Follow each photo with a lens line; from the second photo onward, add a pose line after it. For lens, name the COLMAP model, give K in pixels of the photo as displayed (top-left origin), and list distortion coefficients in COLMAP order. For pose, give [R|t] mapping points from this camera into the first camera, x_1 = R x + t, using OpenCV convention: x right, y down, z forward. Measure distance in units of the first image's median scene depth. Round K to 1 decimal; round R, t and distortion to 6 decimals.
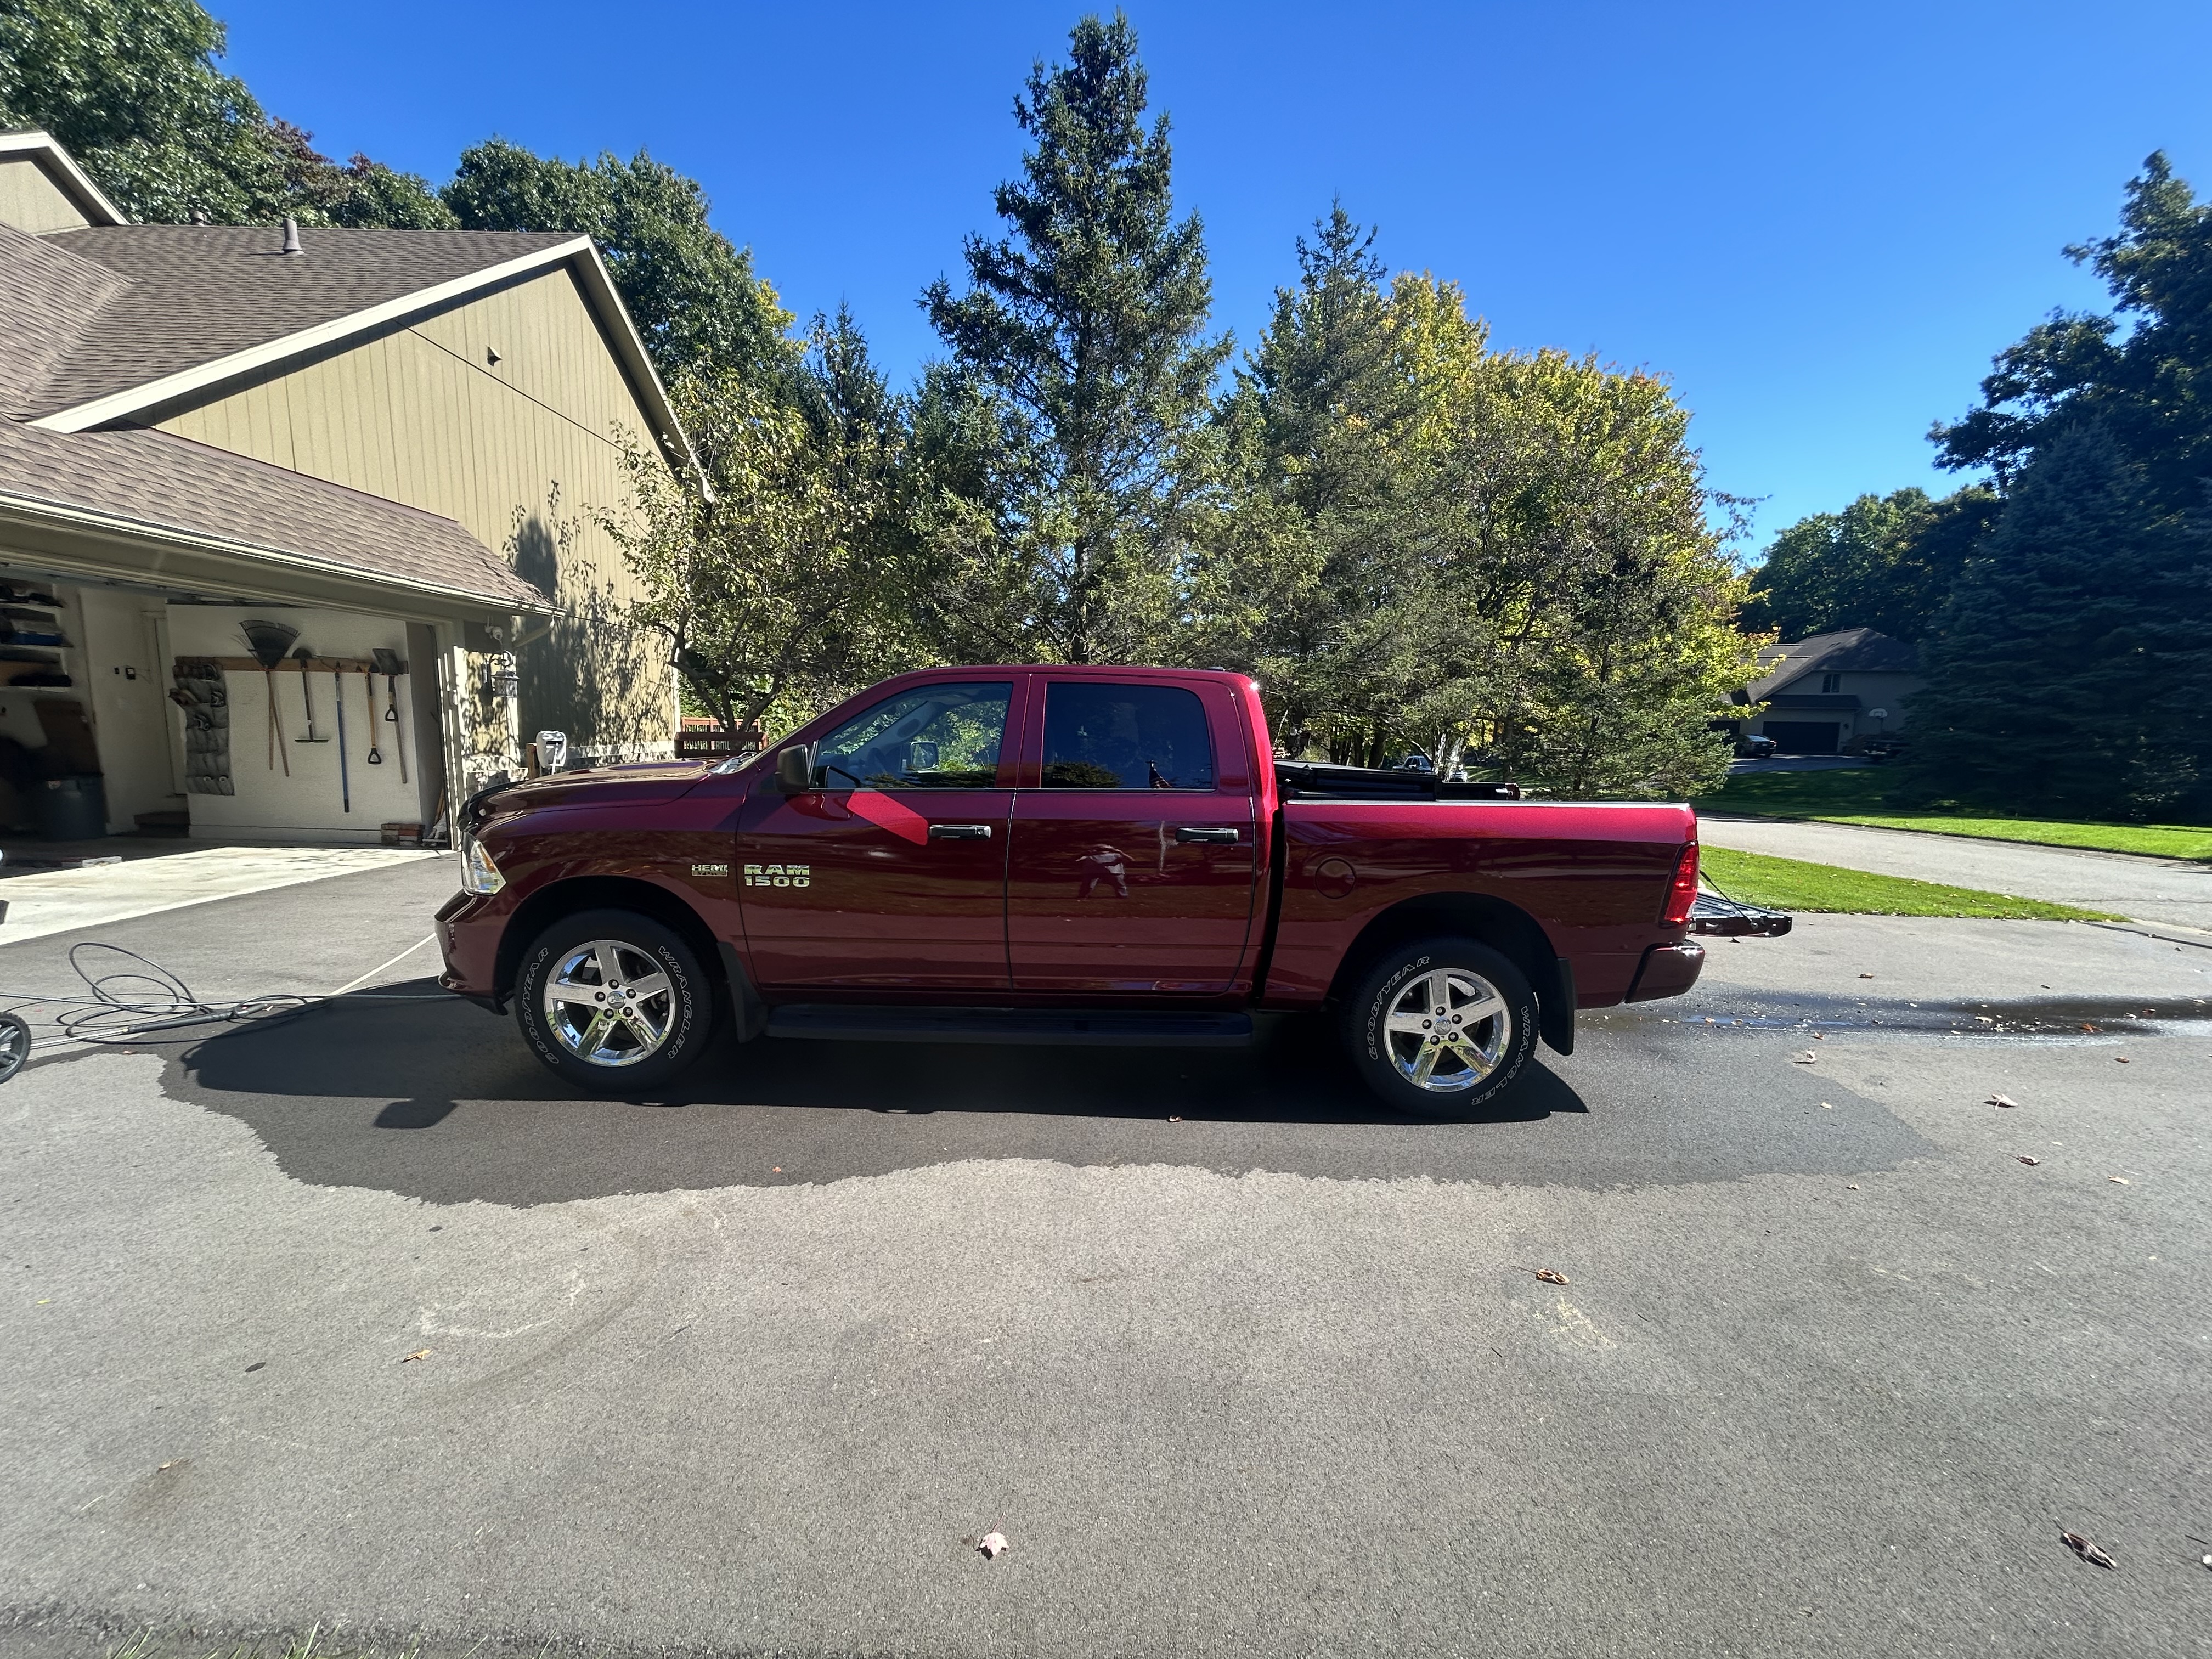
lens RADIAL K [[886.9, 0, 1106.0], [0, 886.9, 825.5], [0, 0, 1]] dist [0.003977, 0.000451]
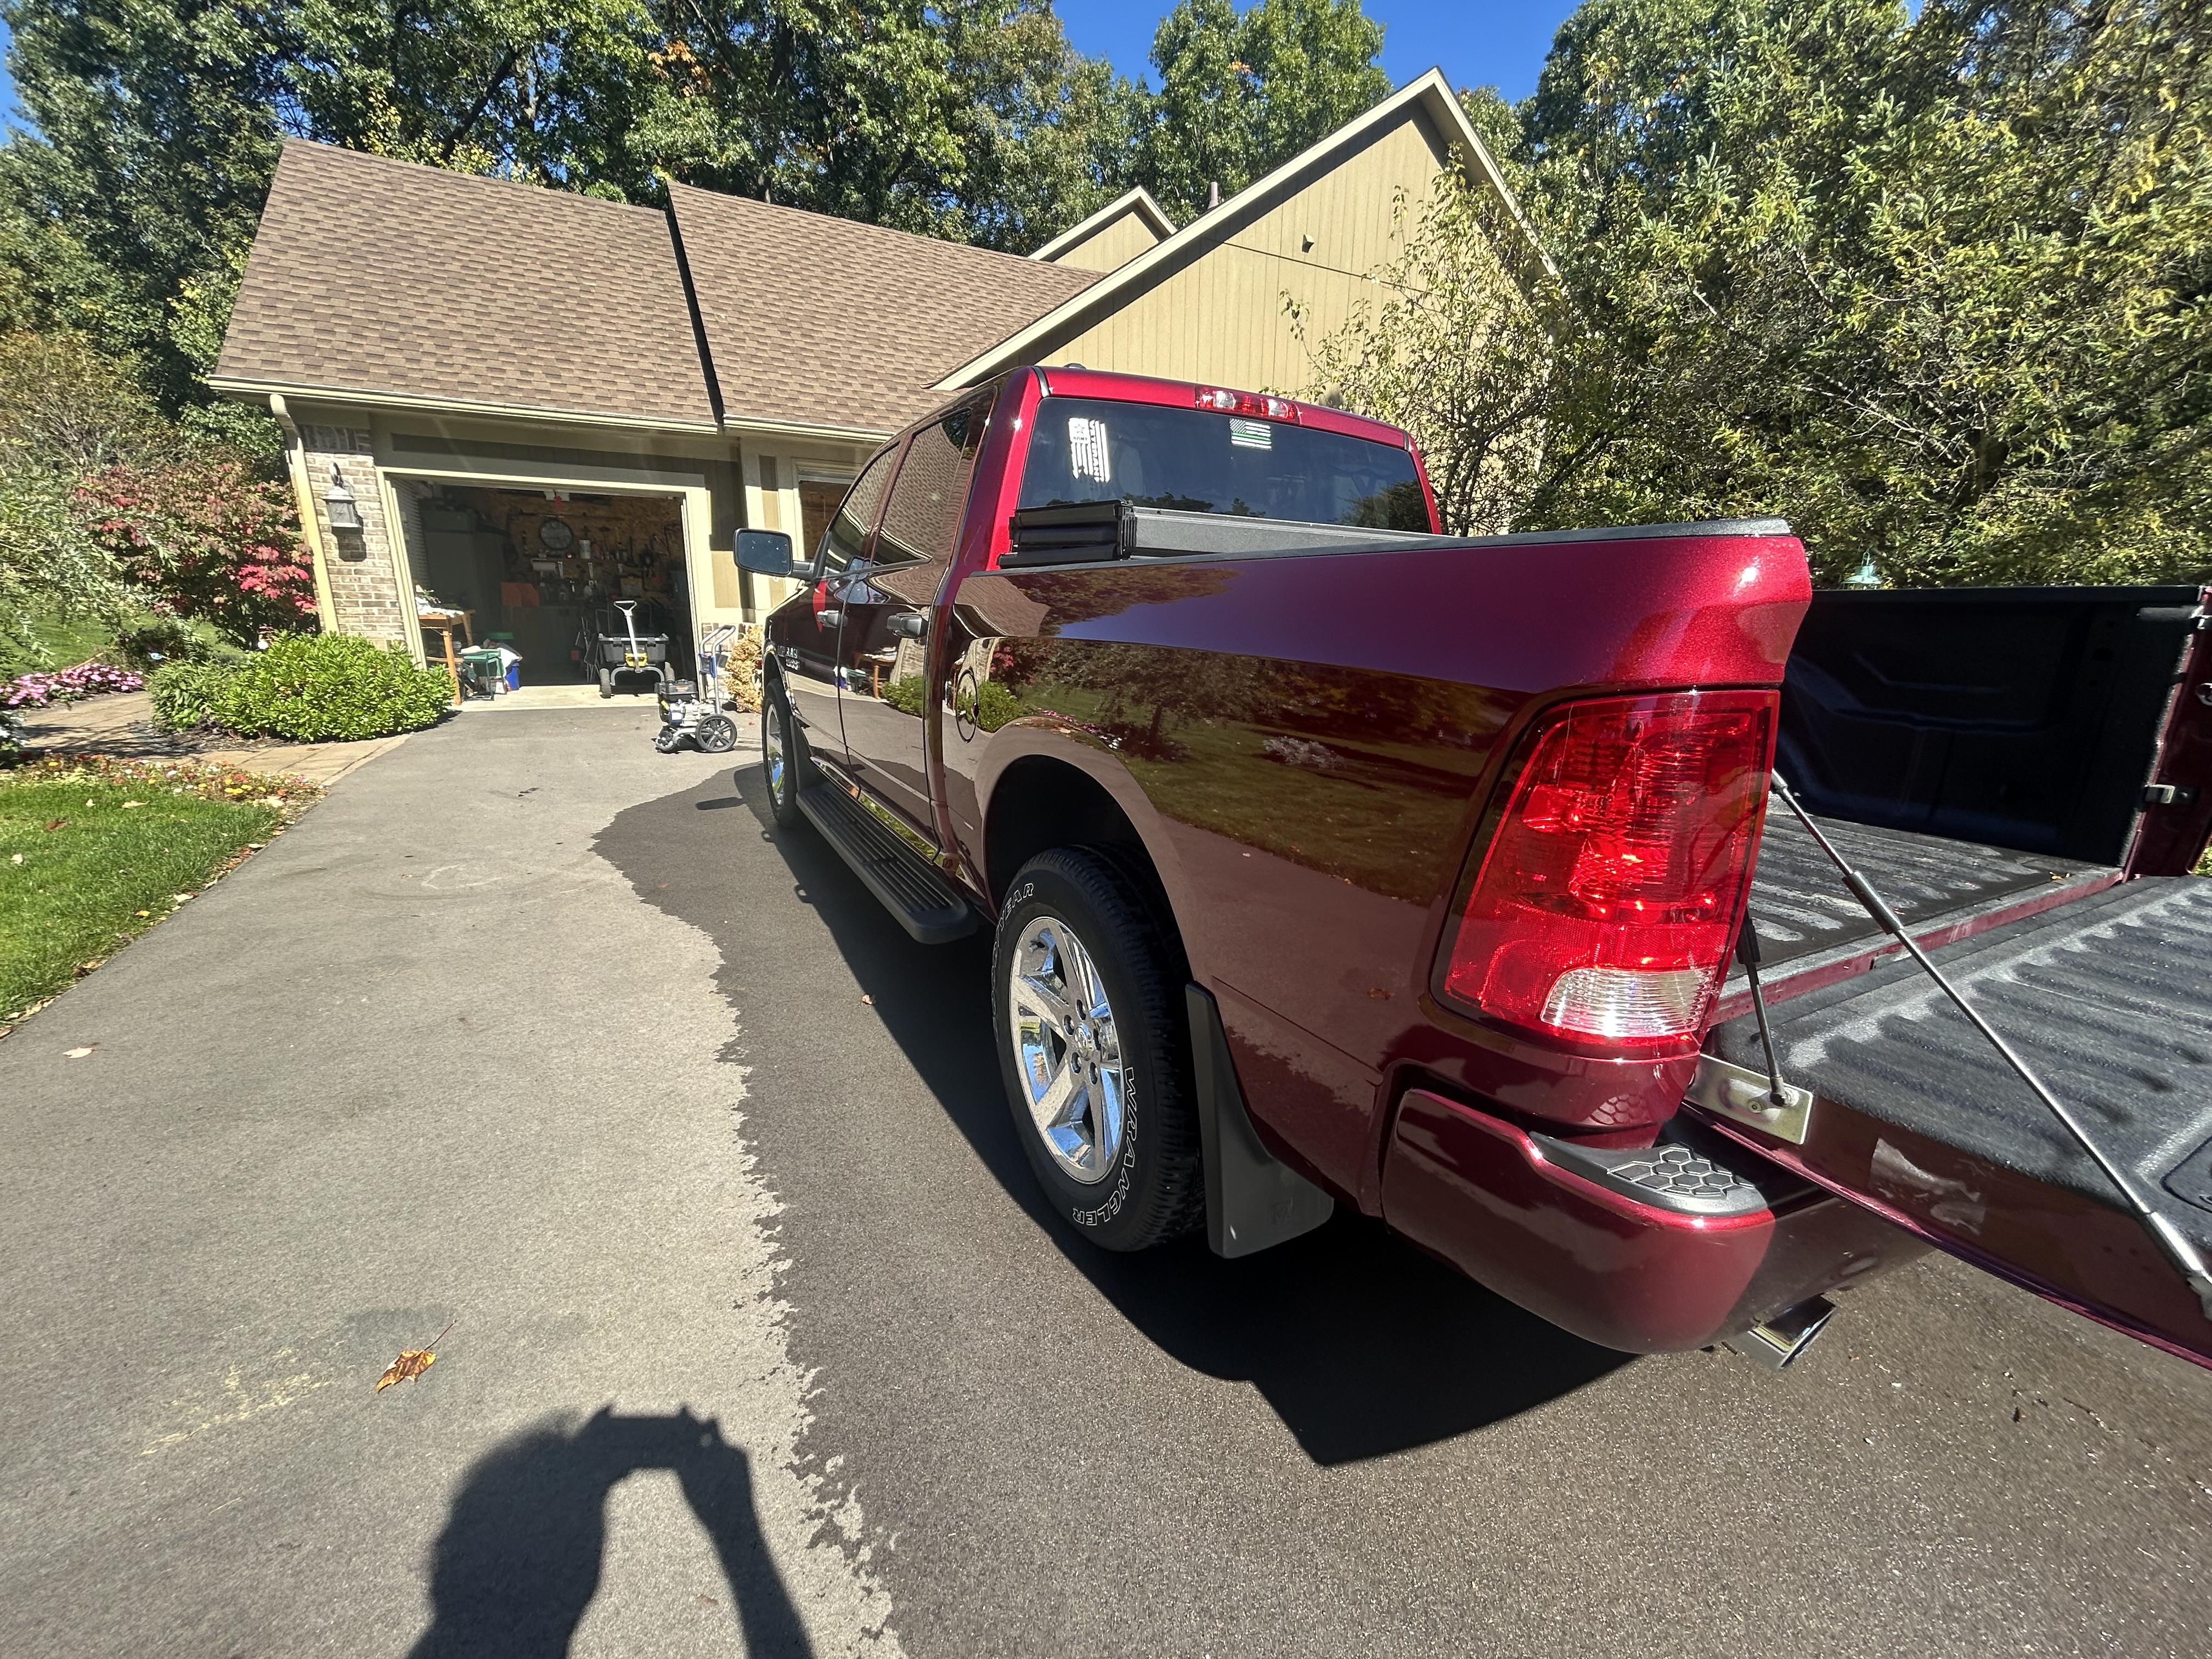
lens RADIAL K [[886.9, 0, 1106.0], [0, 886.9, 825.5], [0, 0, 1]] dist [0.003977, 0.000451]
pose [[0.472942, 0.204748, -0.856974, 0.301443], [-0.111419, 0.978715, 0.172345, 0.009925], [0.874020, 0.013974, 0.485688, 0.300692]]
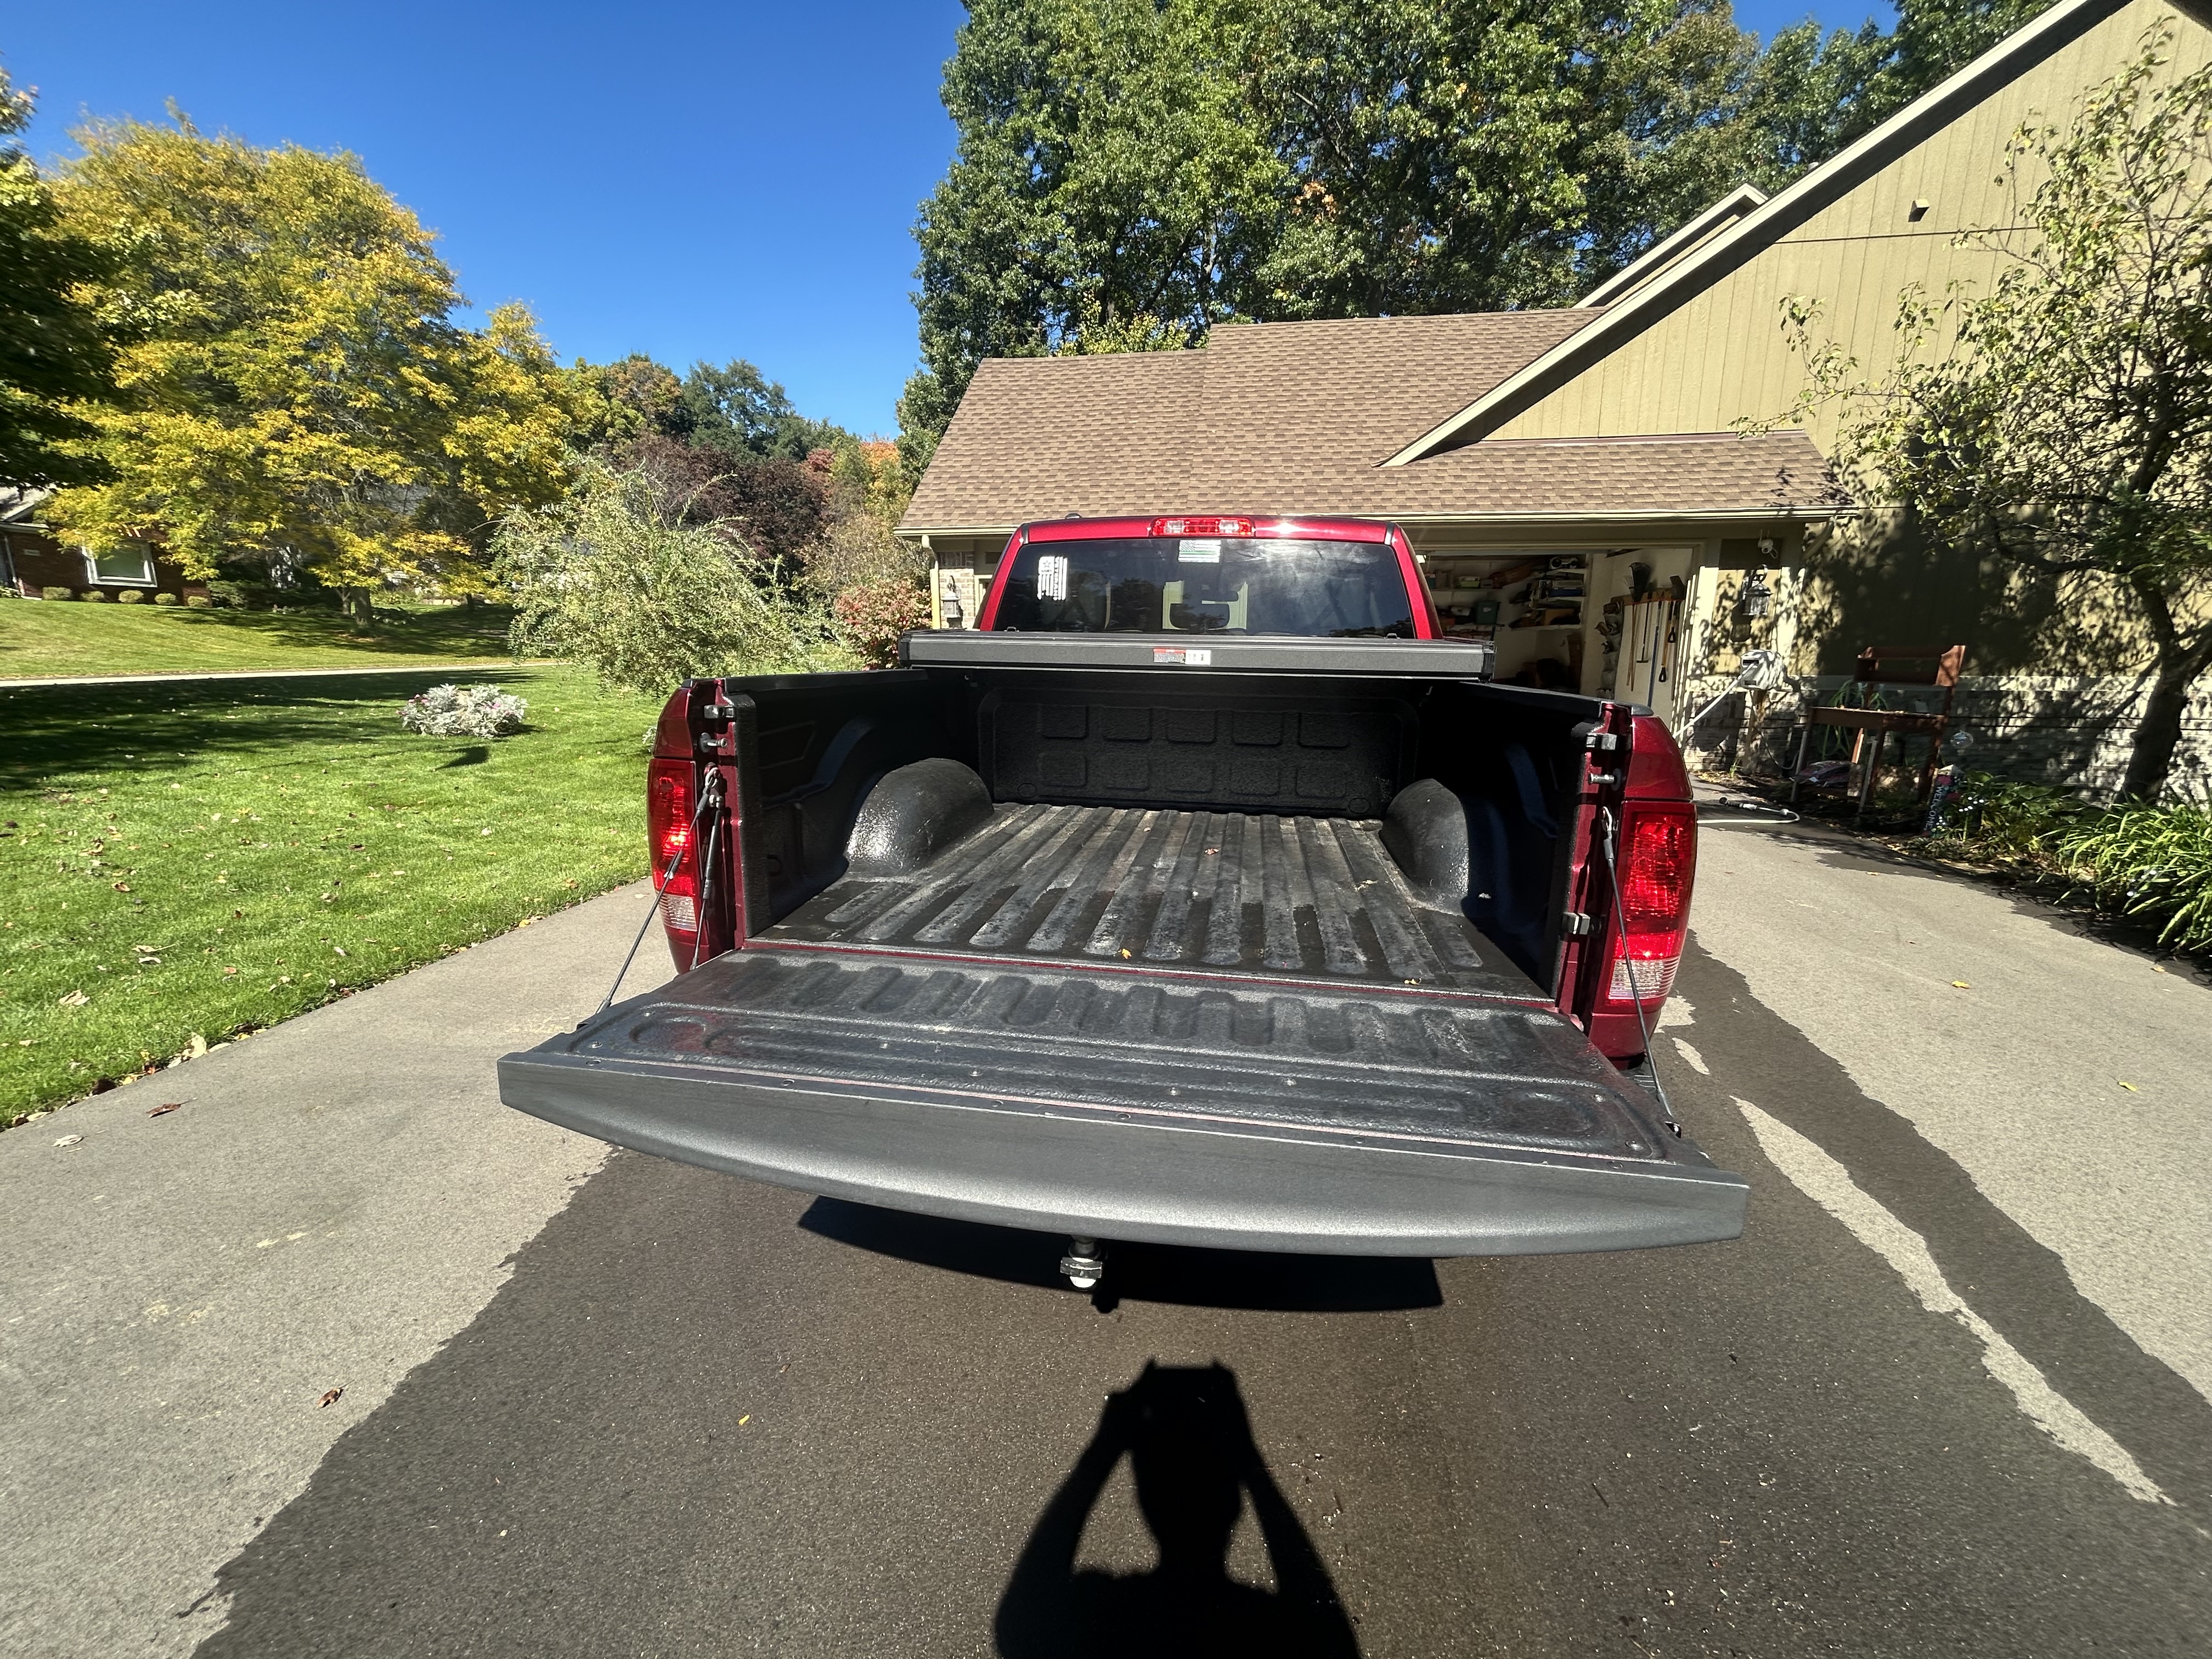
lens RADIAL K [[875.8, 0, 1111.4], [0, 875.8, 833.0], [0, 0, 1]] dist [0.001613, 0.000808]
pose [[-0.150298, 0.186063, -0.970974, 0.404017], [-0.124753, 0.970711, 0.205323, -0.024228], [0.980738, 0.151991, -0.122684, 0.484349]]
